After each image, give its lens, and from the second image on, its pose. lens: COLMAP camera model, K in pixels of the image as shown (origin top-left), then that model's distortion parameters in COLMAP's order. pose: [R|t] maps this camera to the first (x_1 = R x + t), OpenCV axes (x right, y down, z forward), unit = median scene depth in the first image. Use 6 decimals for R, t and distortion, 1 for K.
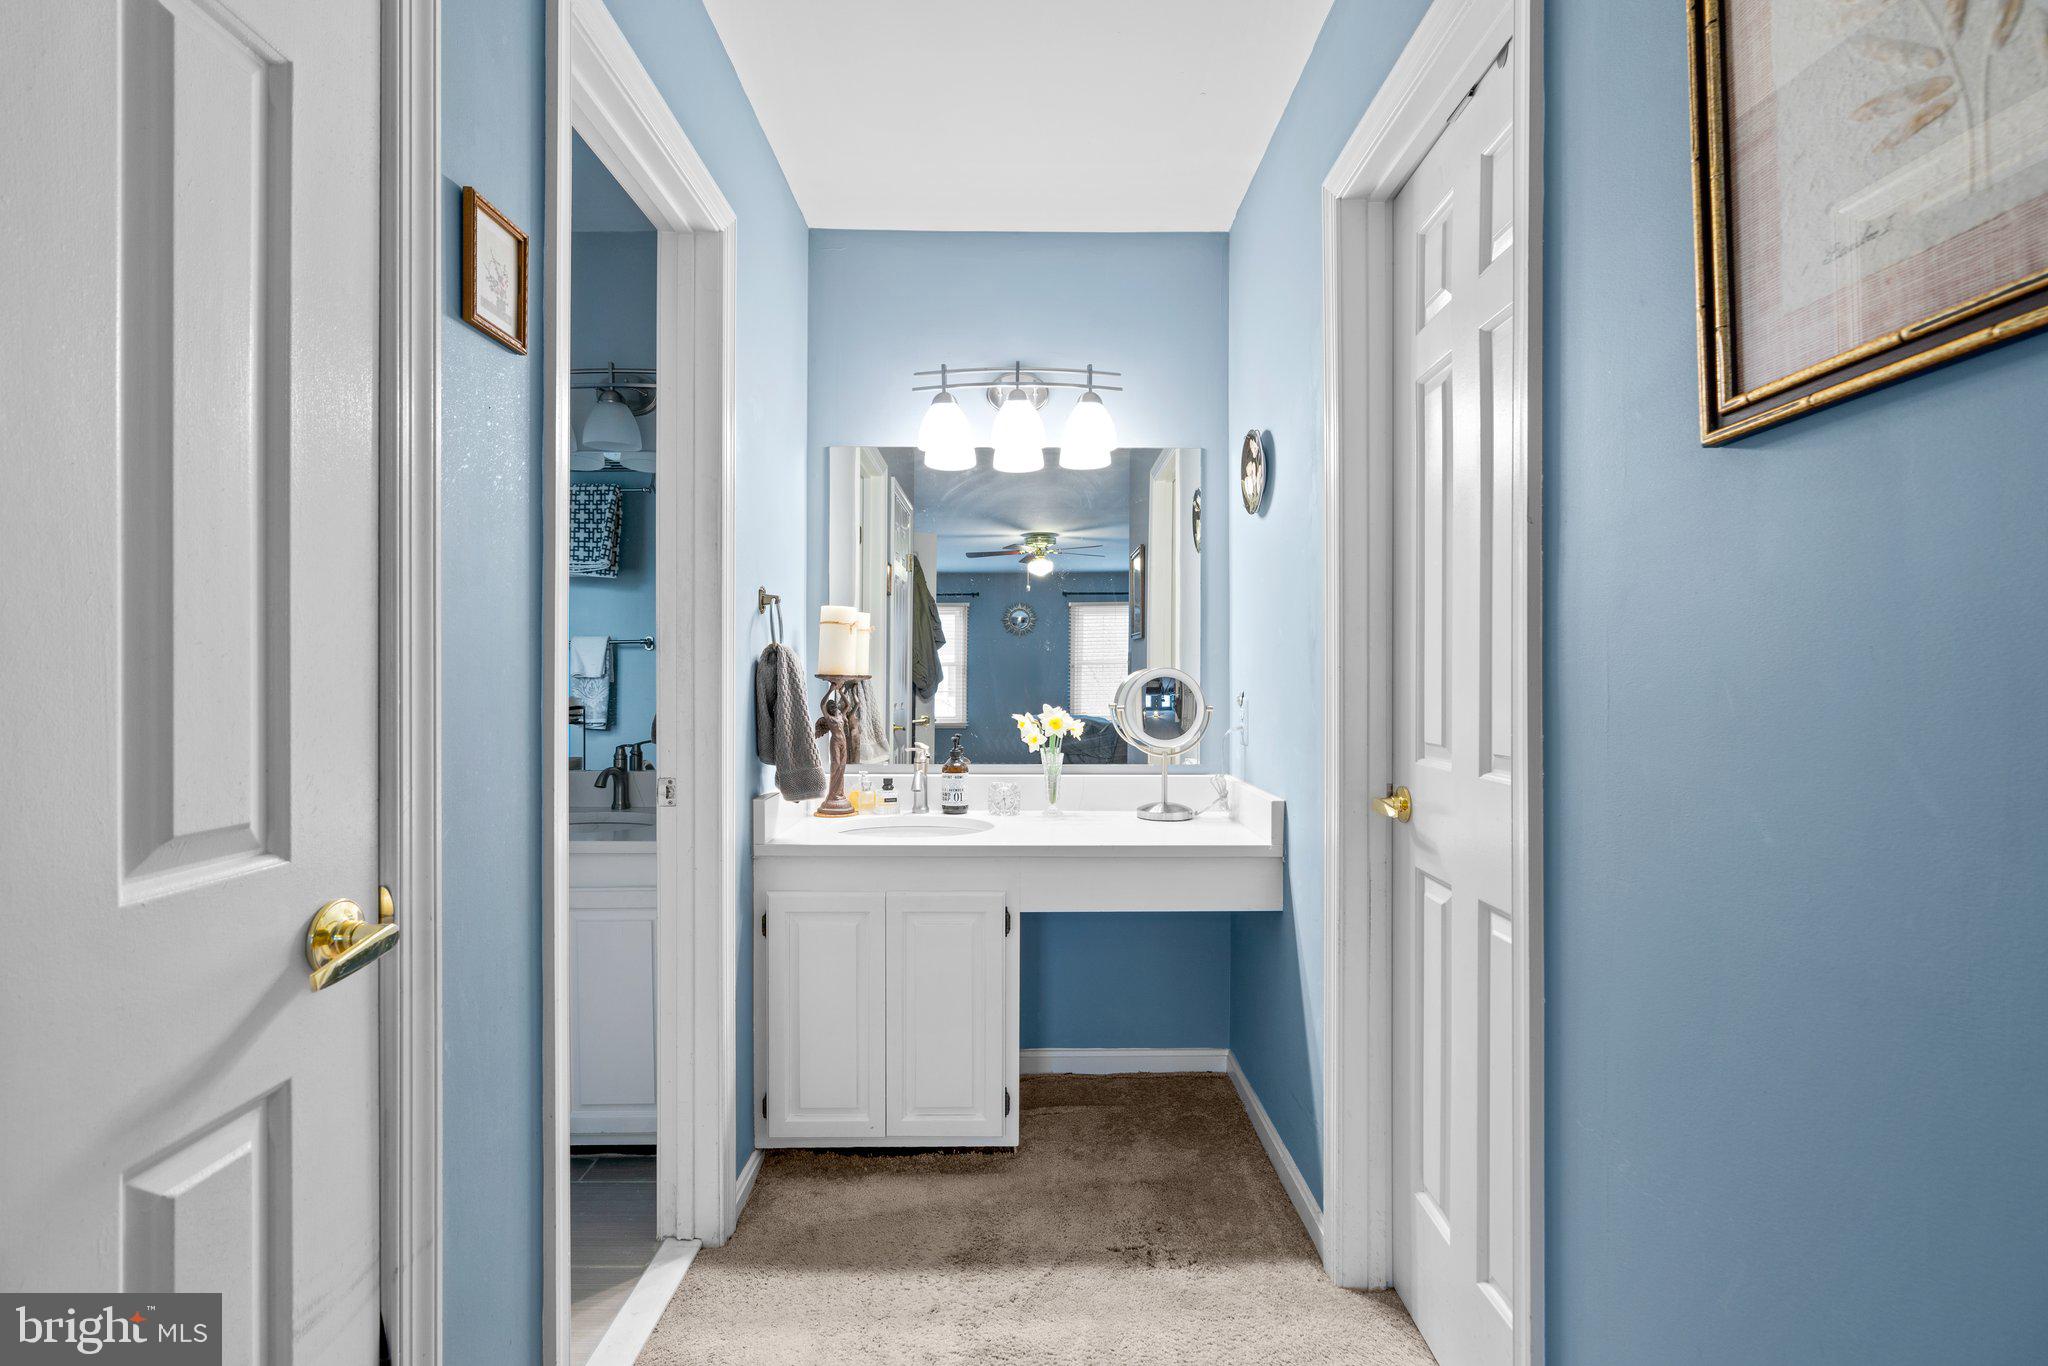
lens RADIAL K [[922.1, 0, 1023.5], [0, 922.1, 675.6], [0, 0, 1]] dist [-0.009430, 0.004698]
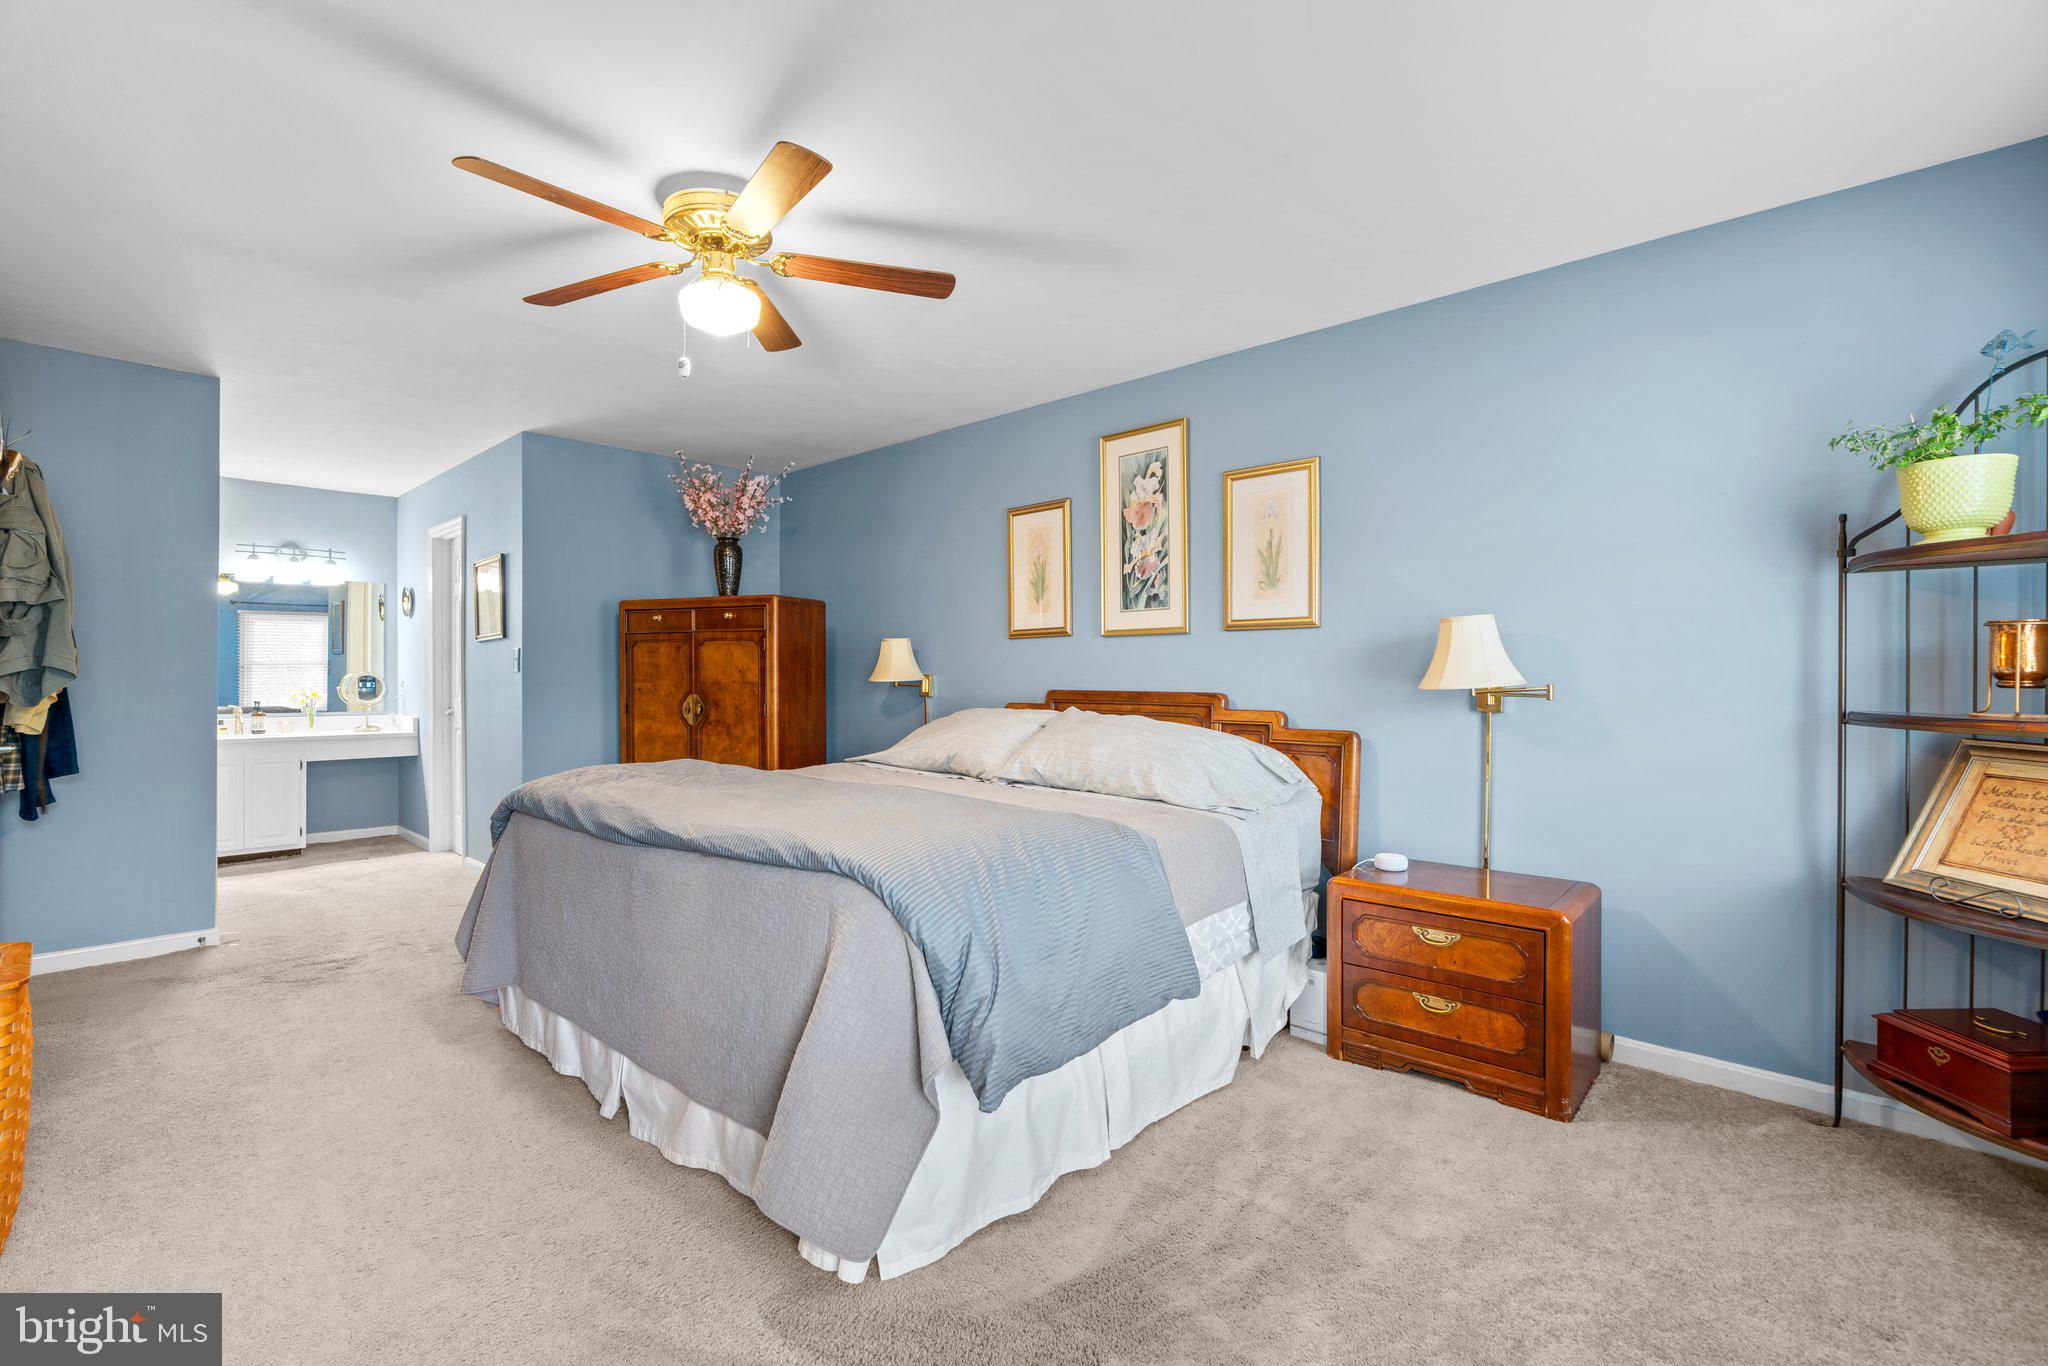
lens RADIAL K [[922.1, 0, 1034.0], [0, 922.1, 684.2], [0, 0, 1]] dist [-0.009430, 0.004698]
pose [[0.687056, -0.003307, 0.726597, -0.442055], [-0.004563, 0.999950, 0.008865, -0.006240], [-0.726590, -0.009406, 0.687007, -2.166009]]
